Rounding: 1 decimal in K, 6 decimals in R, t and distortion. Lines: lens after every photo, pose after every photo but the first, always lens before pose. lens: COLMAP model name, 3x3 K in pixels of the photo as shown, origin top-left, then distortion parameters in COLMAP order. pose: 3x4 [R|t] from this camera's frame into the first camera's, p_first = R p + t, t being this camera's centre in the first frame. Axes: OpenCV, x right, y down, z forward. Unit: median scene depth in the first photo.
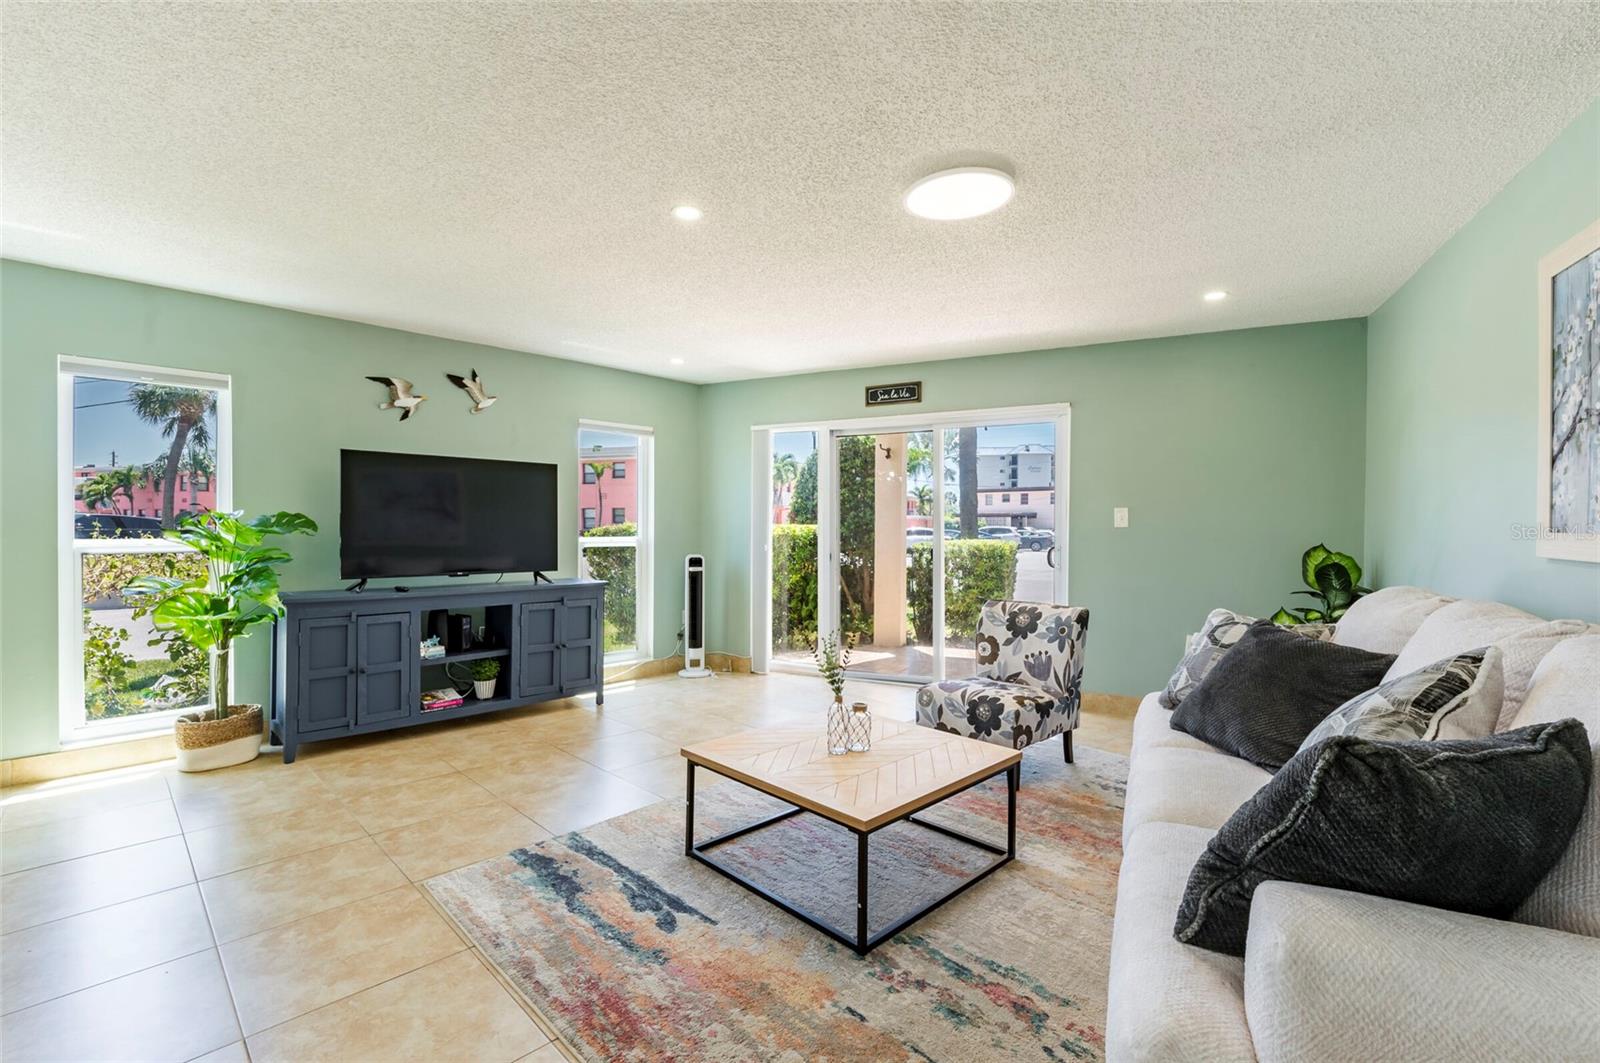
lens RADIAL K [[706.6, 0, 806.3], [0, 706.6, 530.6], [0, 0, 1]] dist [-0.003404, -0.000528]
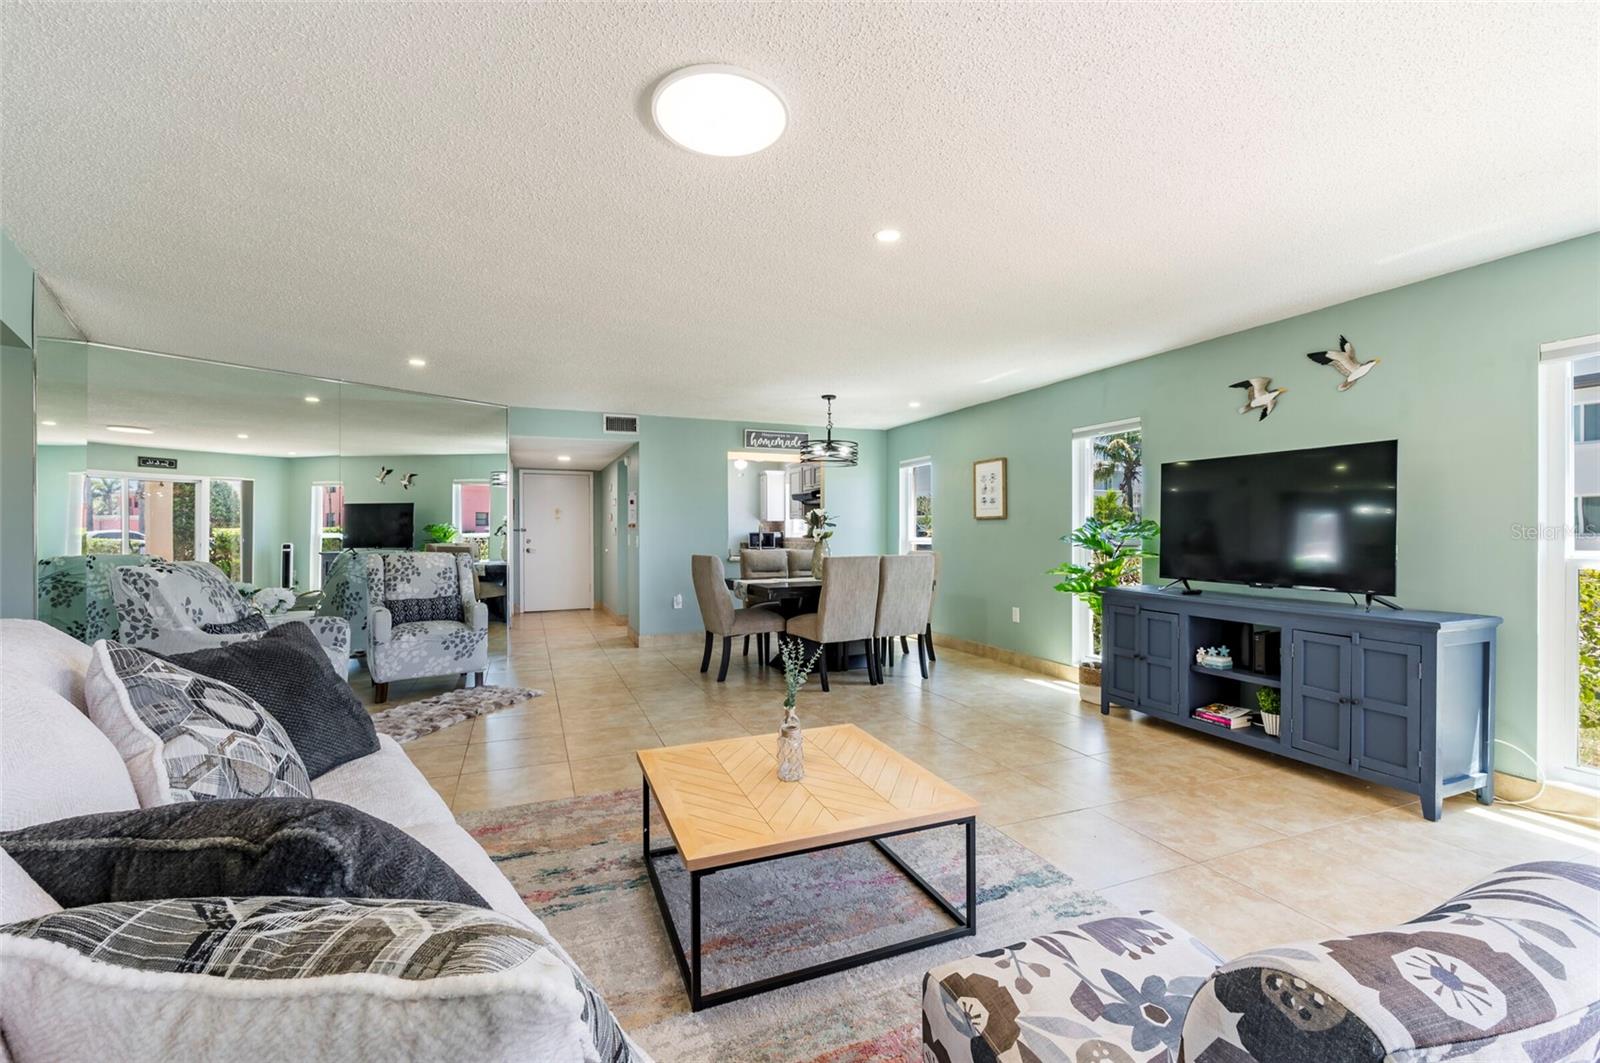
lens RADIAL K [[667.9, 0, 803.6], [0, 667.9, 530.9], [0, 0, 1]] dist [-0.003653, -0.000313]
pose [[-0.388762, -0.003264, -0.921333, 0.573403], [-0.006851, 0.999976, -0.000652, -0.002293], [0.921313, 0.006058, -0.388775, 0.906979]]
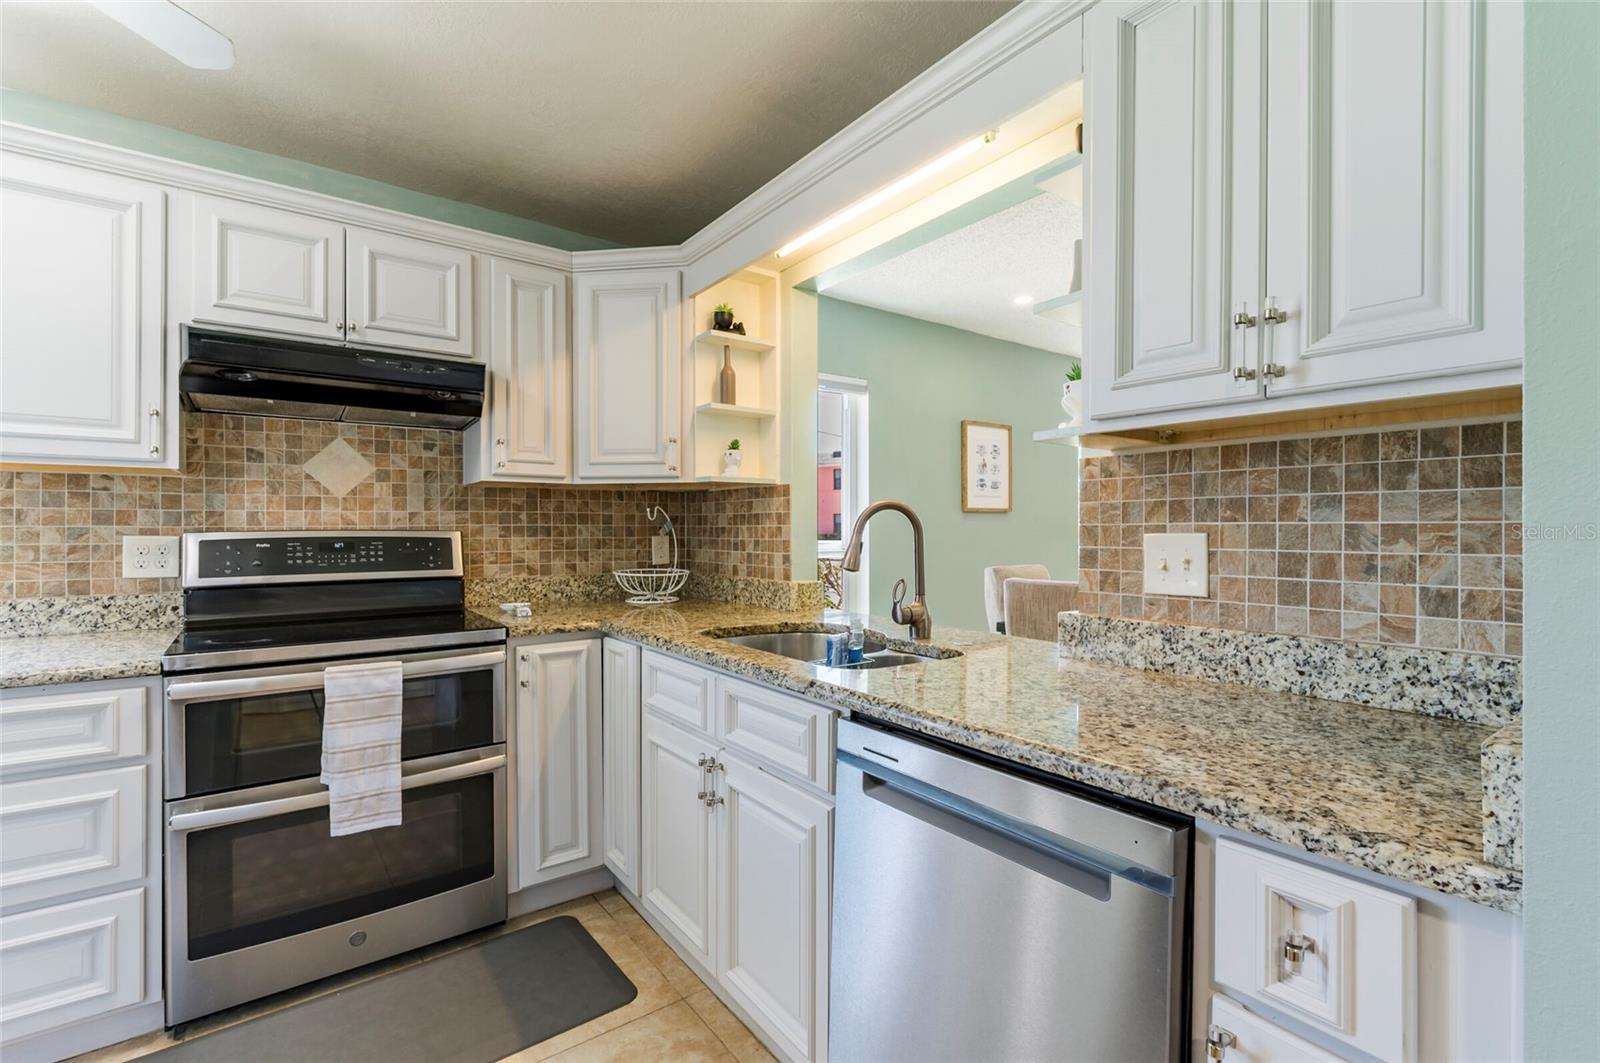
lens RADIAL K [[714.8, 0, 803.8], [0, 714.8, 530.7], [0, 0, 1]] dist [-0.003126, -0.000818]
pose [[0.987595, -0.005290, -0.156931, -1.236495], [0.004264, 0.999967, -0.006879, 0.001601], [0.156963, 0.006124, 0.987586, -0.518433]]
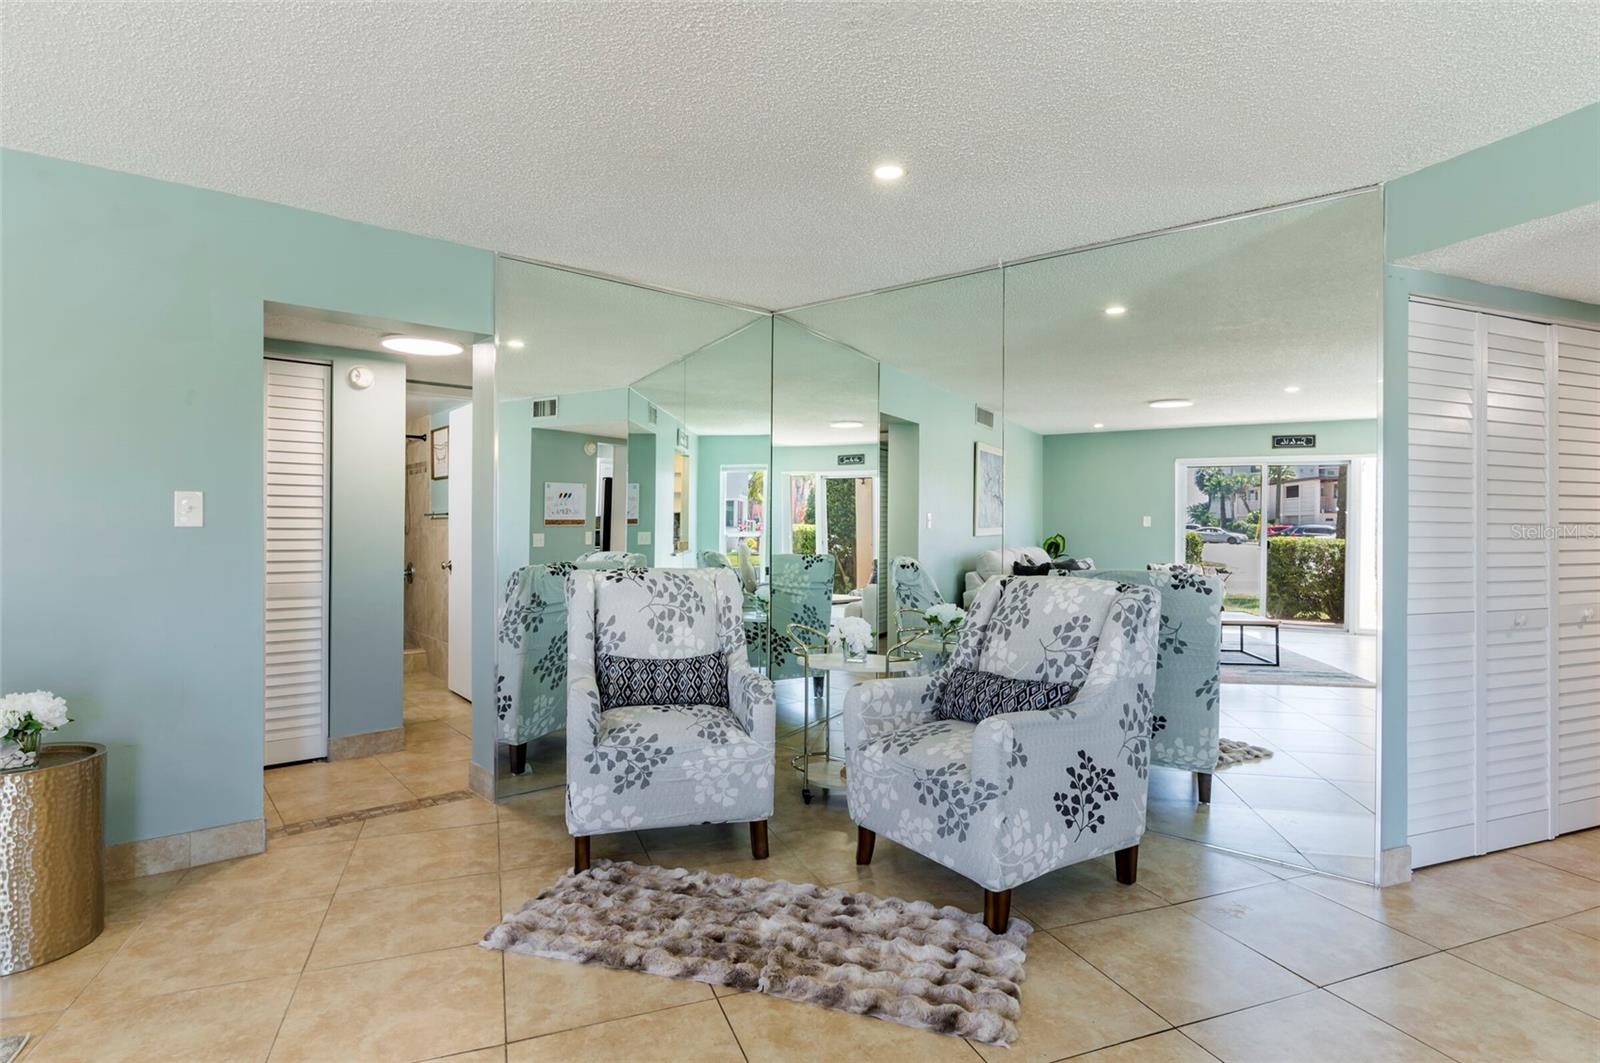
lens RADIAL K [[821.1, 0, 807.3], [0, 821.1, 530.6], [0, 0, 1]] dist [-0.003981, -0.000230]
pose [[-0.913439, -0.011289, 0.406819, -0.529216], [-0.007272, 0.999908, 0.011418, -0.005903], [-0.406911, 0.007471, -0.913437, 0.443938]]
